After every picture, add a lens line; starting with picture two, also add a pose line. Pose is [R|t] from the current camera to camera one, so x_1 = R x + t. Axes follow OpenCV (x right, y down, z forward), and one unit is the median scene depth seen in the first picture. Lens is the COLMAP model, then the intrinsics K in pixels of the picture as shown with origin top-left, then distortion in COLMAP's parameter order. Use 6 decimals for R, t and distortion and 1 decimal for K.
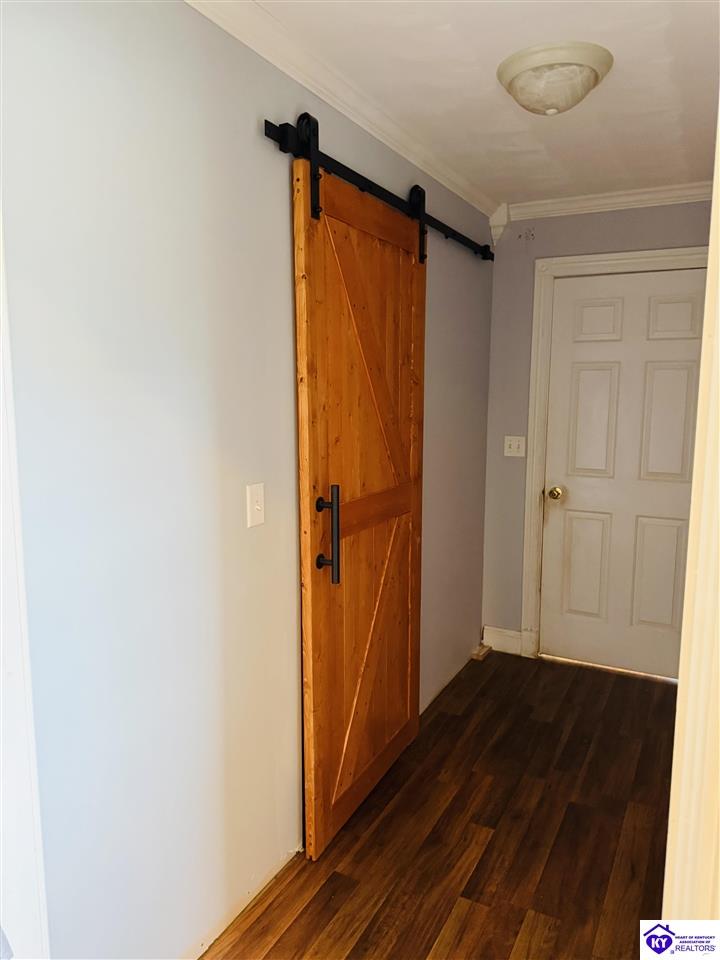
lens RADIAL K [[704.6, 0, 360.0], [0, 704.6, 480.0], [0, 0, 1]] dist [0.108731, -0.195803]
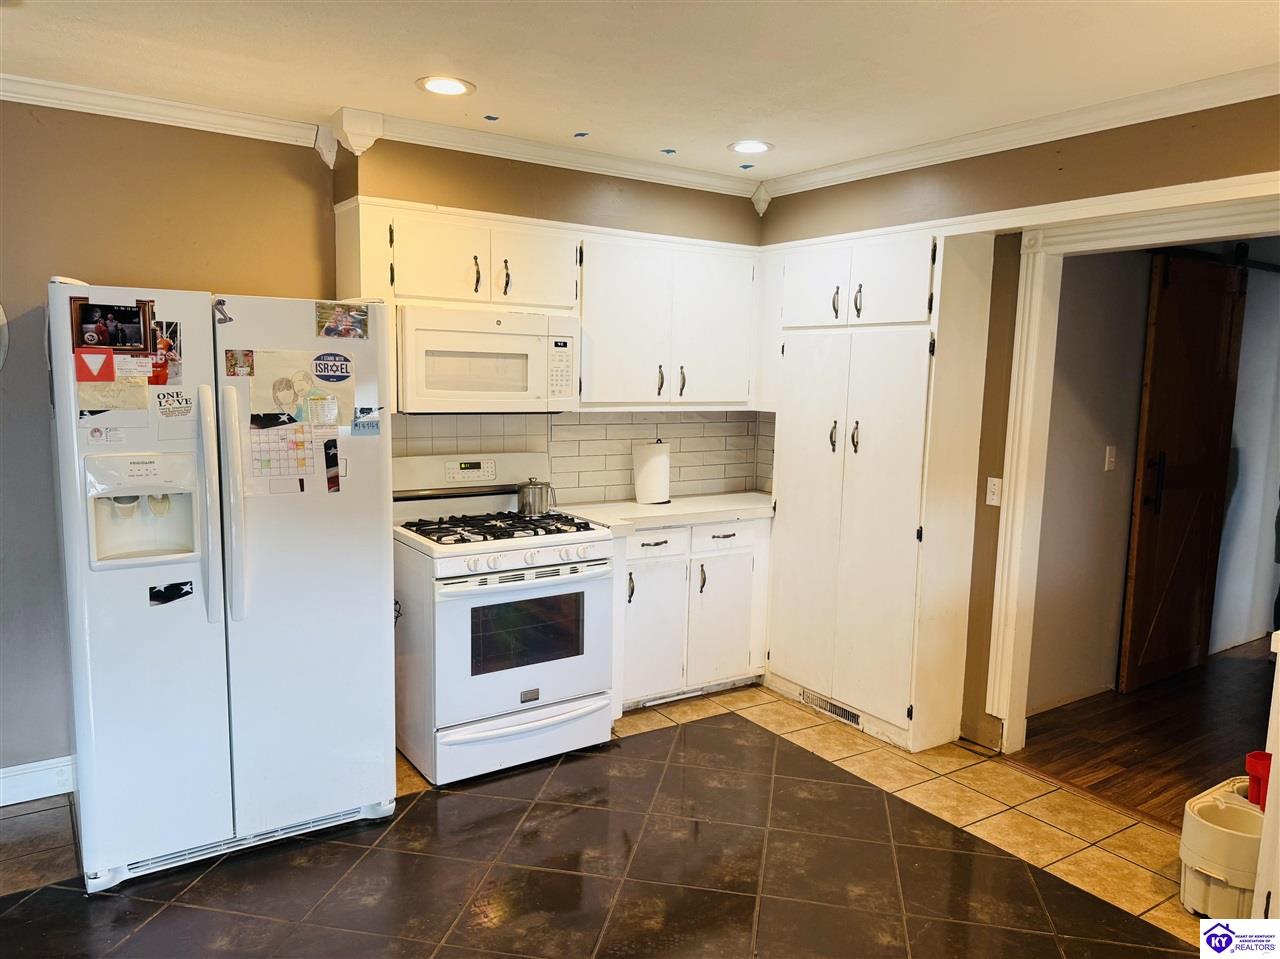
lens RADIAL K [[885.5, 0, 634.0], [0, 885.5, 478.1], [0, 0, 1]] dist [0.099799, -0.156086]
pose [[0.874636, 0.075751, -0.478826, -0.103882], [-0.084026, 0.996455, 0.004157, 0.160359], [0.477443, 0.036598, 0.877900, -1.355511]]
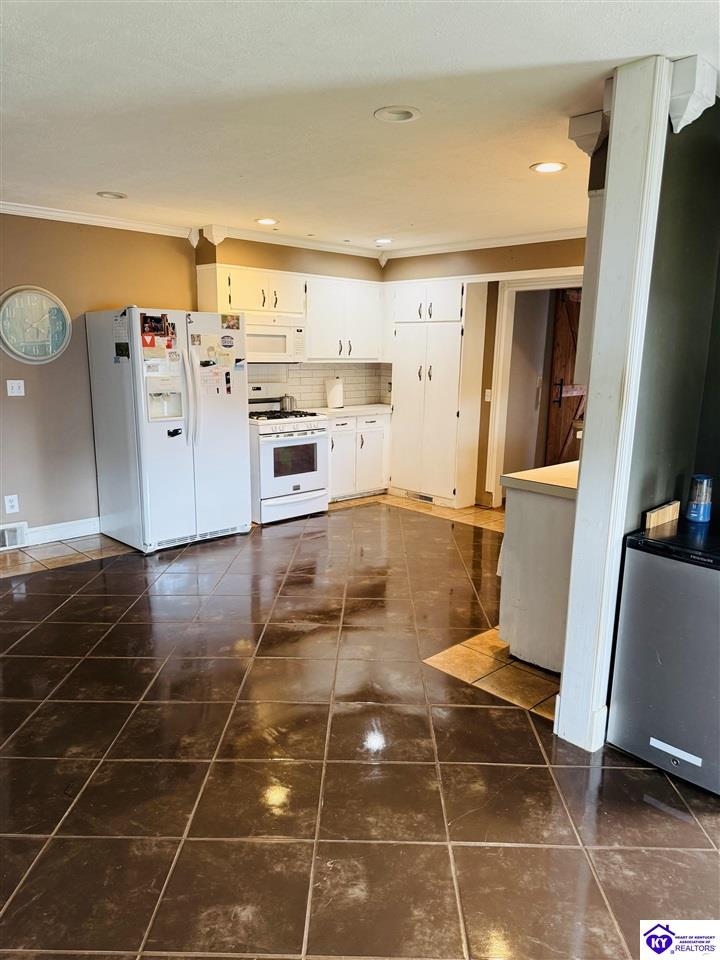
lens RADIAL K [[664.1, 0, 359.8], [0, 664.1, 484.7], [0, 0, 1]] dist [0.099799, -0.156086]
pose [[0.946990, 0.078515, -0.311519, 0.132586], [-0.057490, 0.995439, 0.076126, 0.371216], [0.316076, -0.054181, 0.947186, -2.761874]]
